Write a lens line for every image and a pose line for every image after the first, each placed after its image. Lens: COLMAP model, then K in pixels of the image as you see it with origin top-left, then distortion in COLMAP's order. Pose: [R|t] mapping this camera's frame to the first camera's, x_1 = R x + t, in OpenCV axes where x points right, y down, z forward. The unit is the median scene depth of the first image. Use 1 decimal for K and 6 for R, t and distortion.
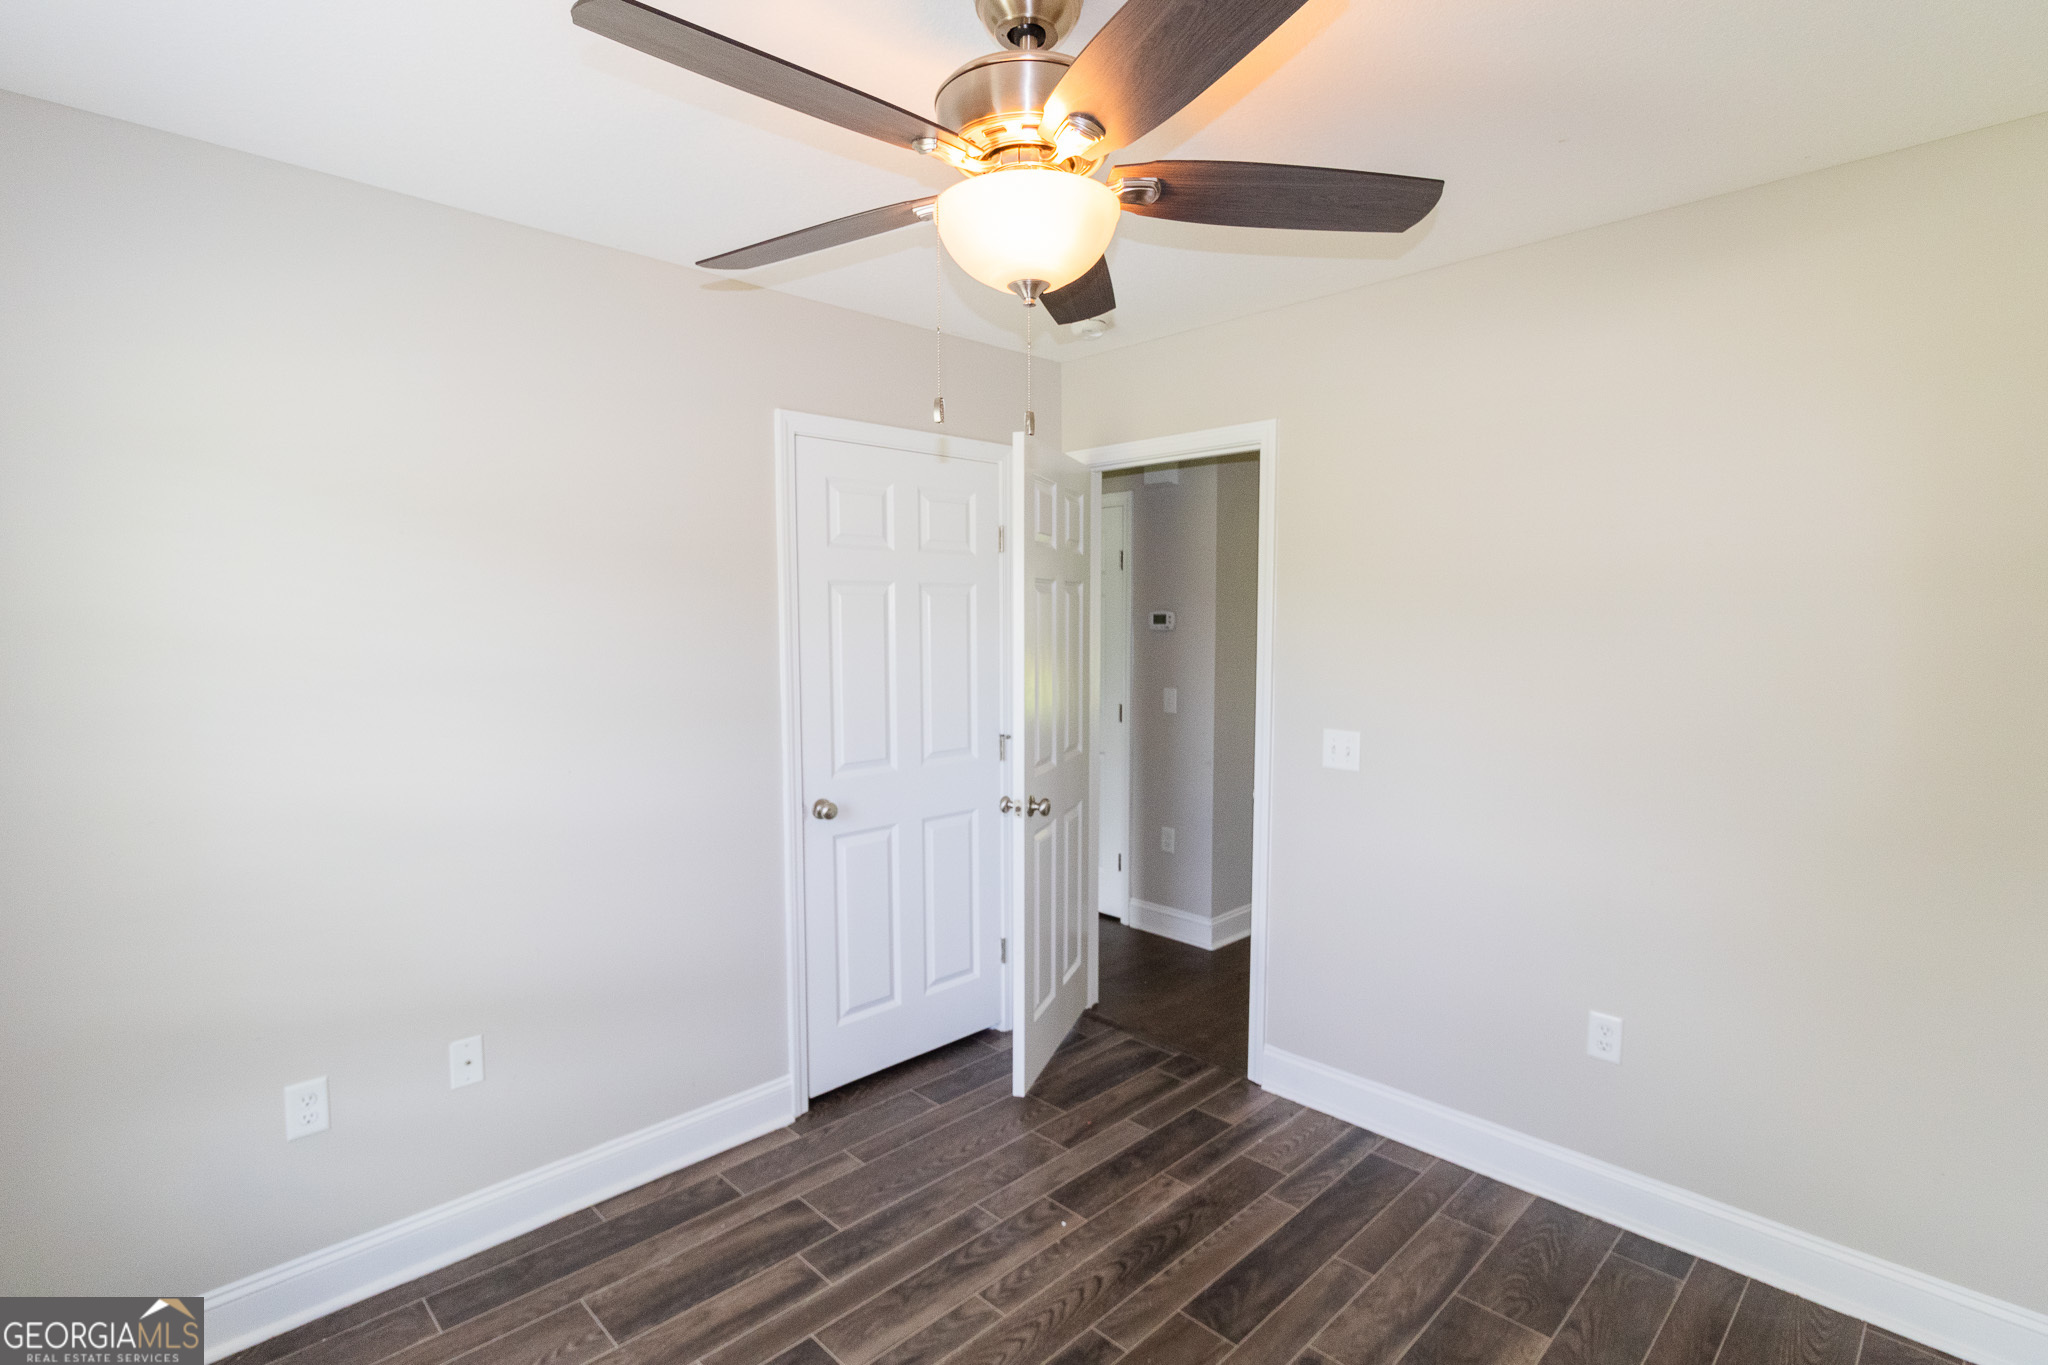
lens RADIAL K [[1008.8, 0, 1017.2], [0, 1008.8, 675.6], [0, 0, 1]] dist [-0.002014, 0.002361]
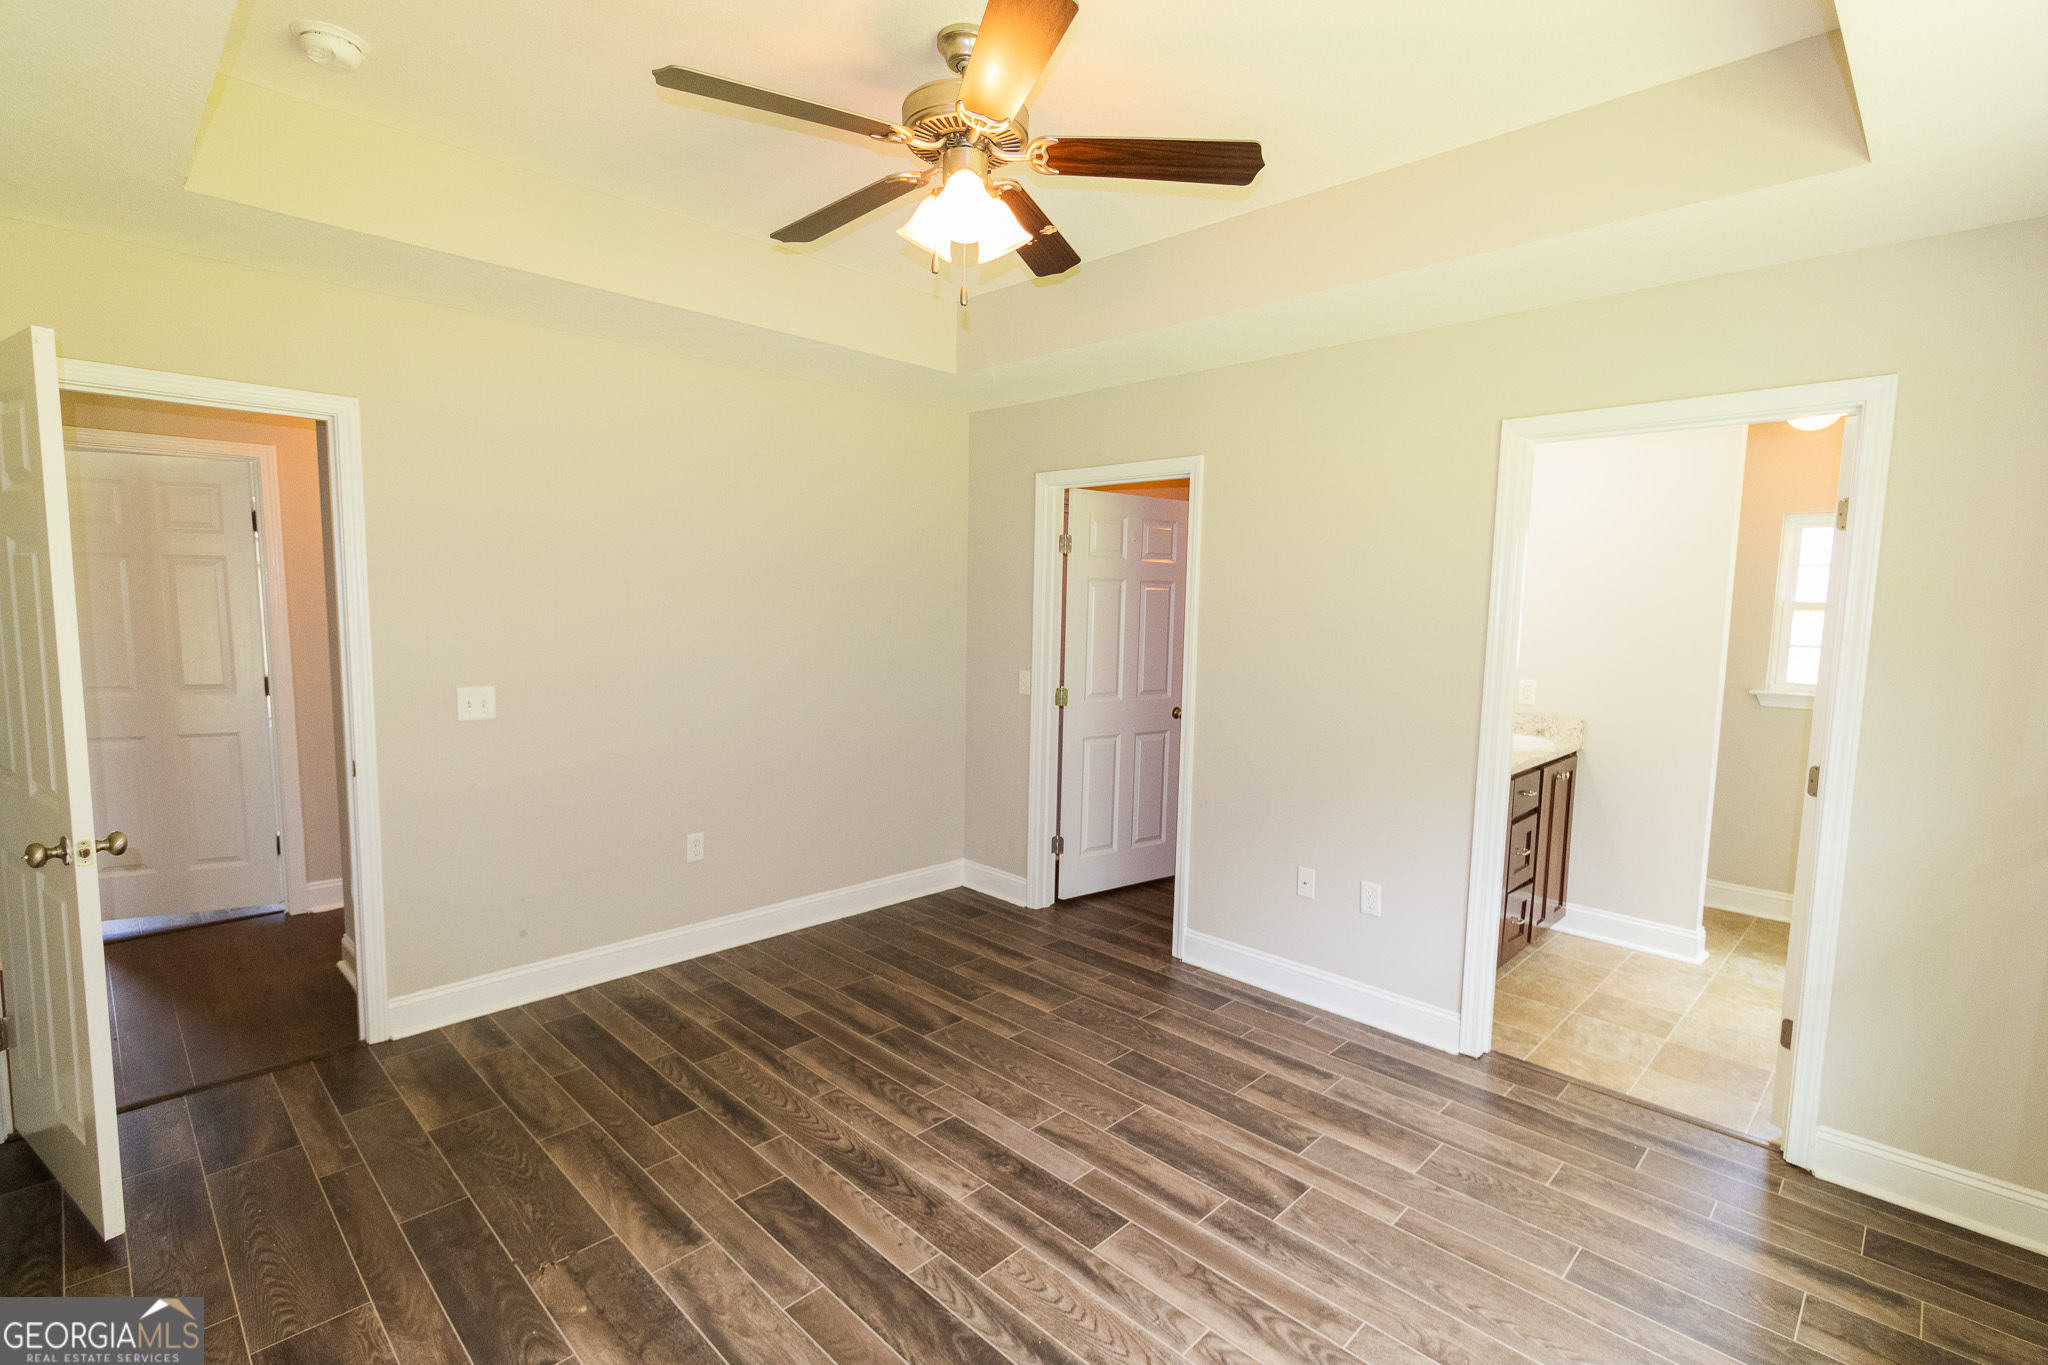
lens RADIAL K [[932.7, 0, 1045.2], [0, 932.7, 691.3], [0, 0, 1]] dist [0.014605, -0.000158]
pose [[0.020545, 0.093752, -0.995384, 0.902305], [-0.080254, 0.992536, 0.091827, -0.056452], [0.996563, 0.077997, 0.027915, 0.902211]]
